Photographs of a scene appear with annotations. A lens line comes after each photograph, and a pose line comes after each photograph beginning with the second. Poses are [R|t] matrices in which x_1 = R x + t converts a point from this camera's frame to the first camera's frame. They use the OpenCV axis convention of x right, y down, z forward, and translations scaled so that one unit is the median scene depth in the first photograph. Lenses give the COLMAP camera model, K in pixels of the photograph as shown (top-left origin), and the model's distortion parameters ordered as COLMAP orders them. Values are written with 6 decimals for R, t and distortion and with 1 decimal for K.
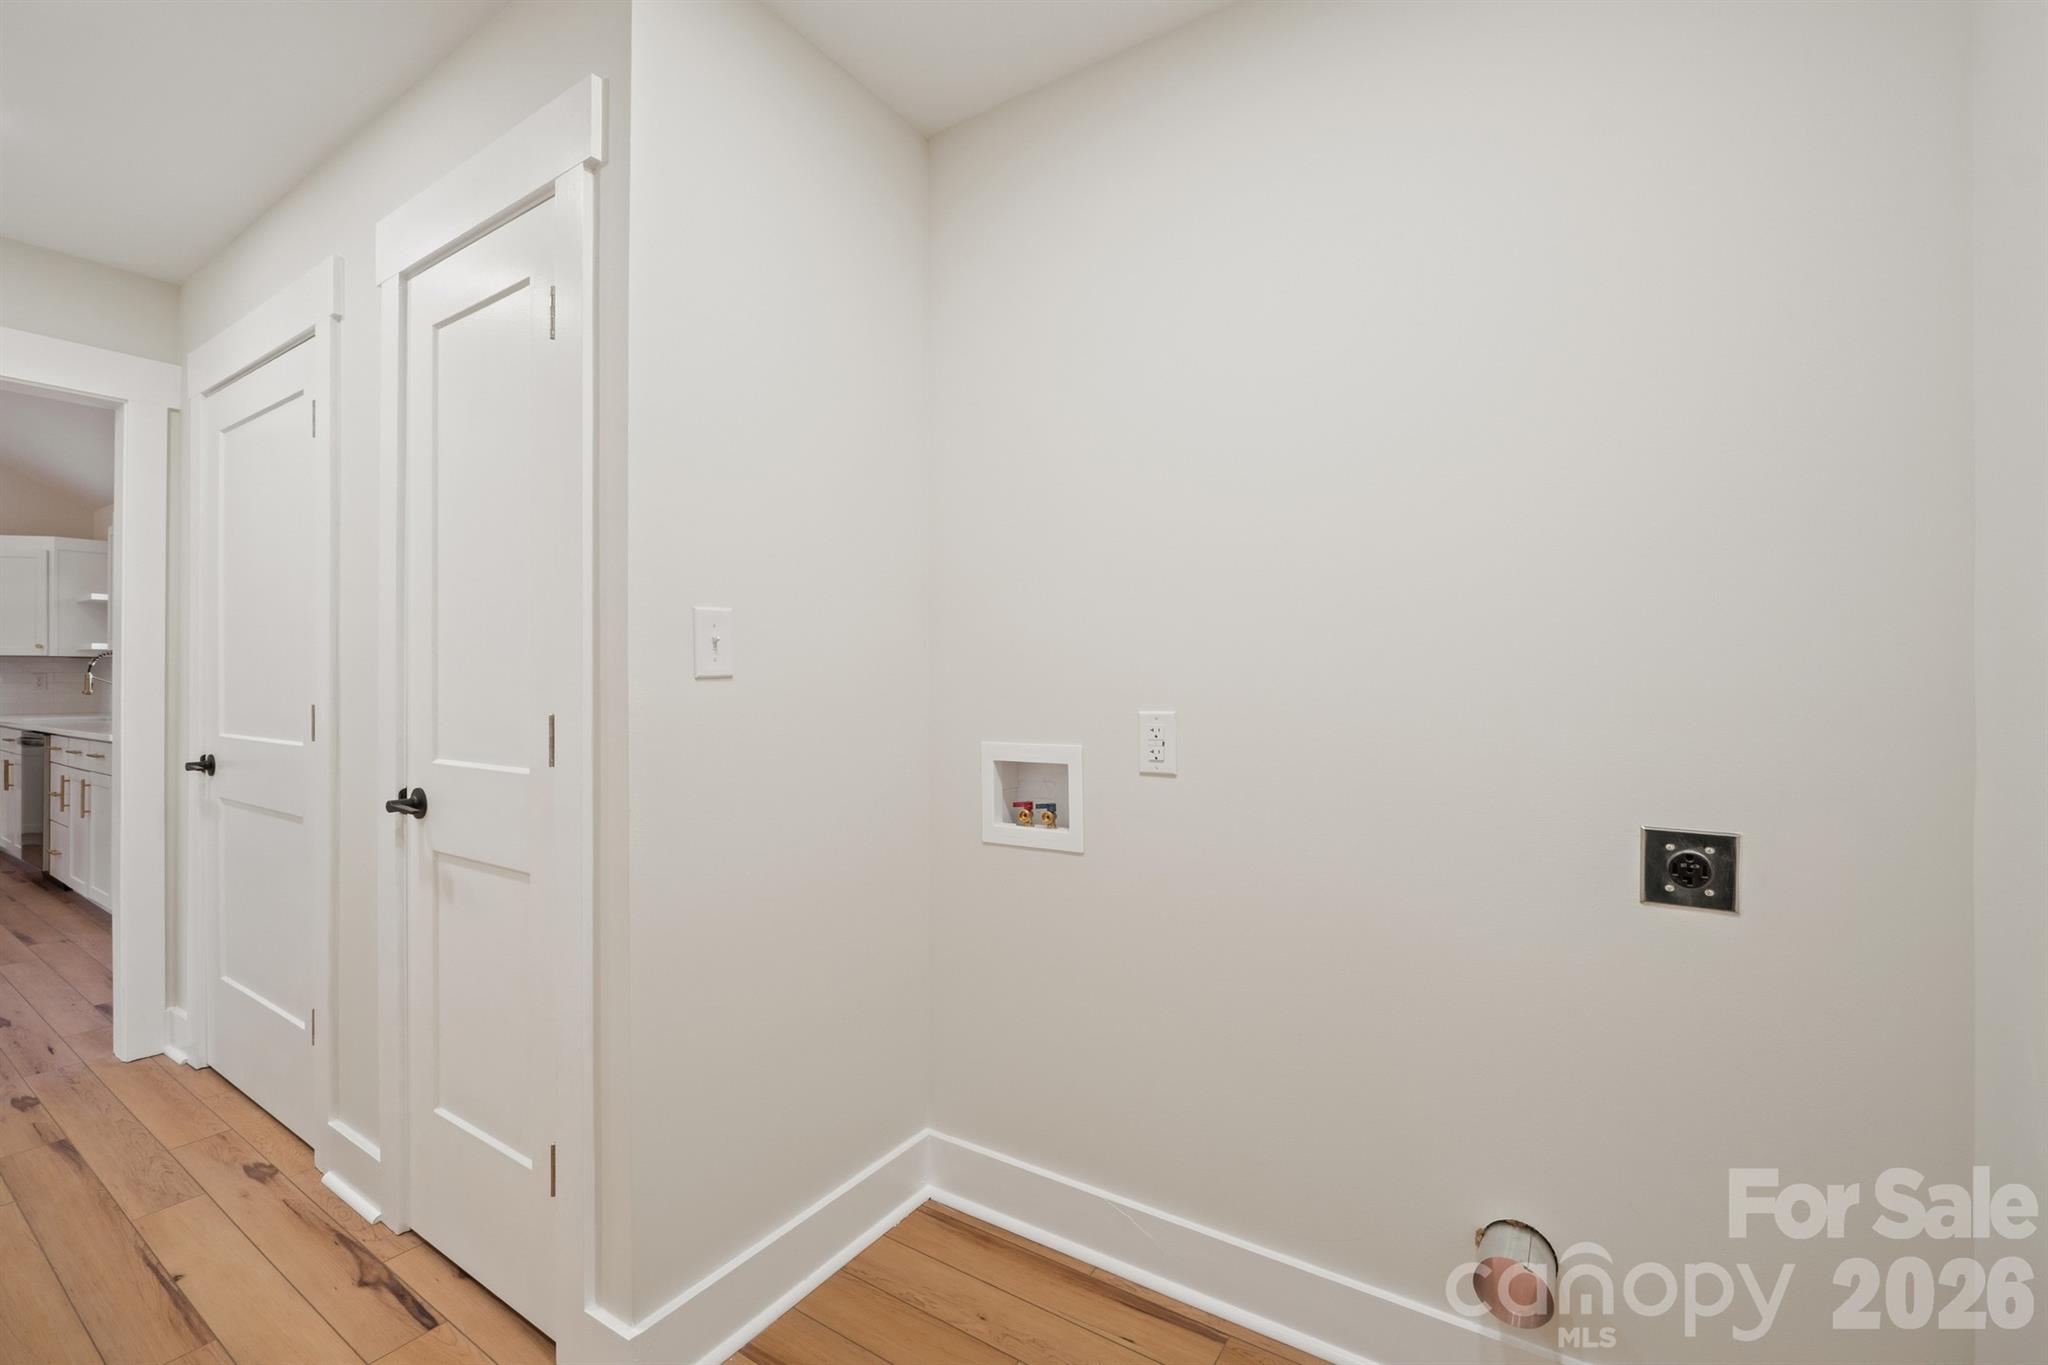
lens RADIAL K [[859.3, 0, 1021.2], [0, 859.3, 680.3], [0, 0, 1]] dist [-0.008125, -0.000083]
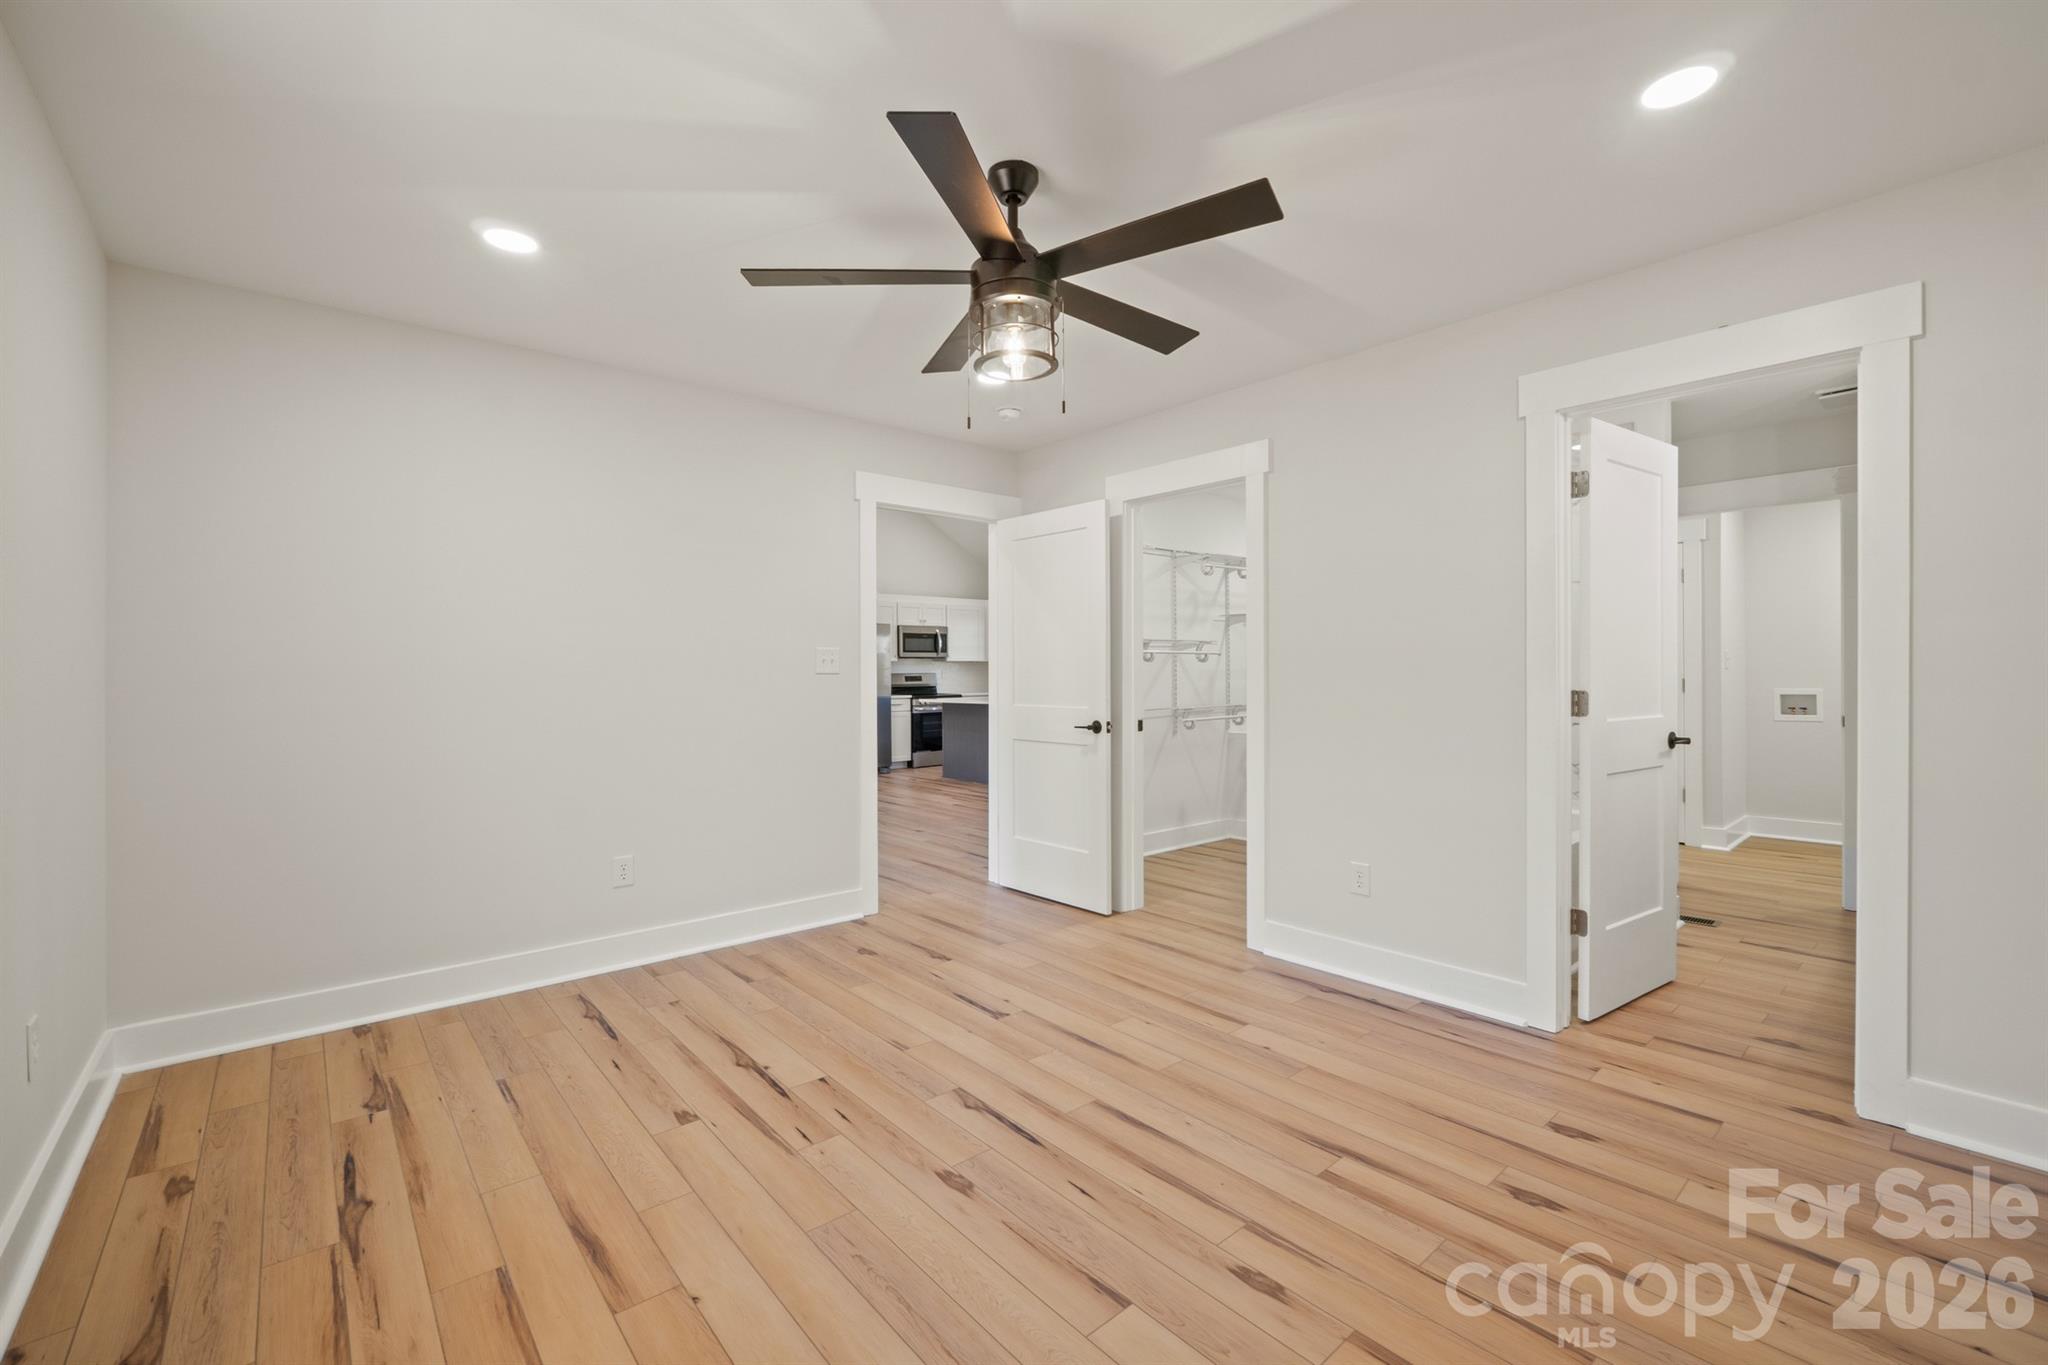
lens RADIAL K [[859.3, 0, 1021.5], [0, 859.3, 691.2], [0, 0, 1]] dist [-0.008125, -0.000083]
pose [[0.960472, 0.001690, -0.278372, -0.596173], [0.002278, 0.999900, 0.013931, 0.011575], [0.278368, -0.014015, 0.960372, -0.900313]]
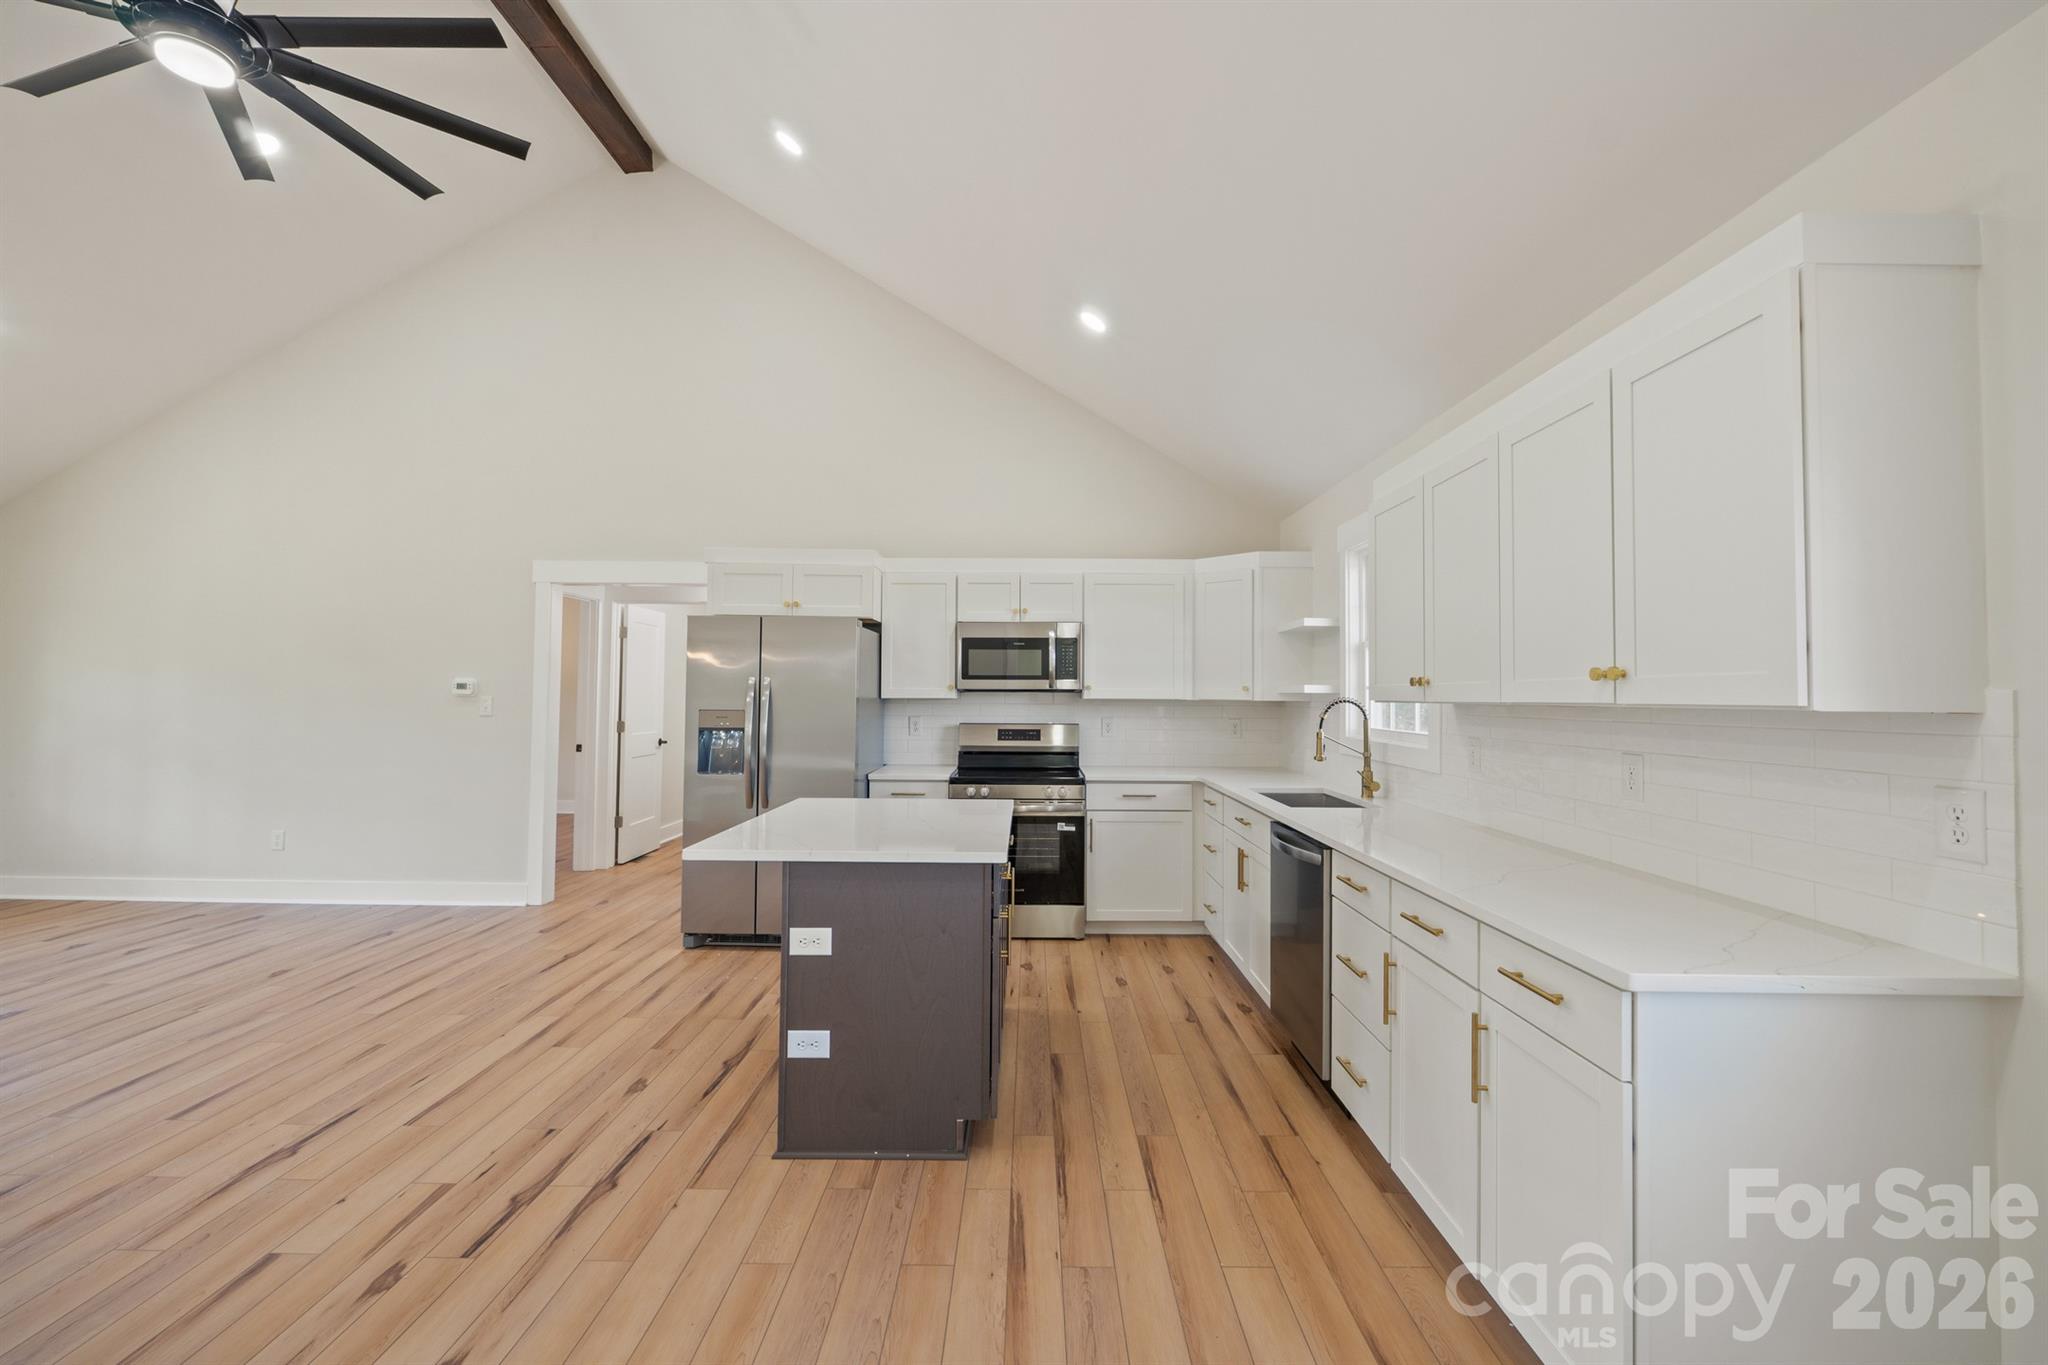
lens RADIAL K [[859.3, 0, 1024.4], [0, 859.3, 662.0], [0, 0, 1]] dist [-0.008125, -0.000083]
pose [[0.540699, -0.027787, -0.840757, -0.592858], [-0.013624, 0.999034, -0.041780, -0.028894], [0.841106, 0.034044, 0.539798, 0.388455]]
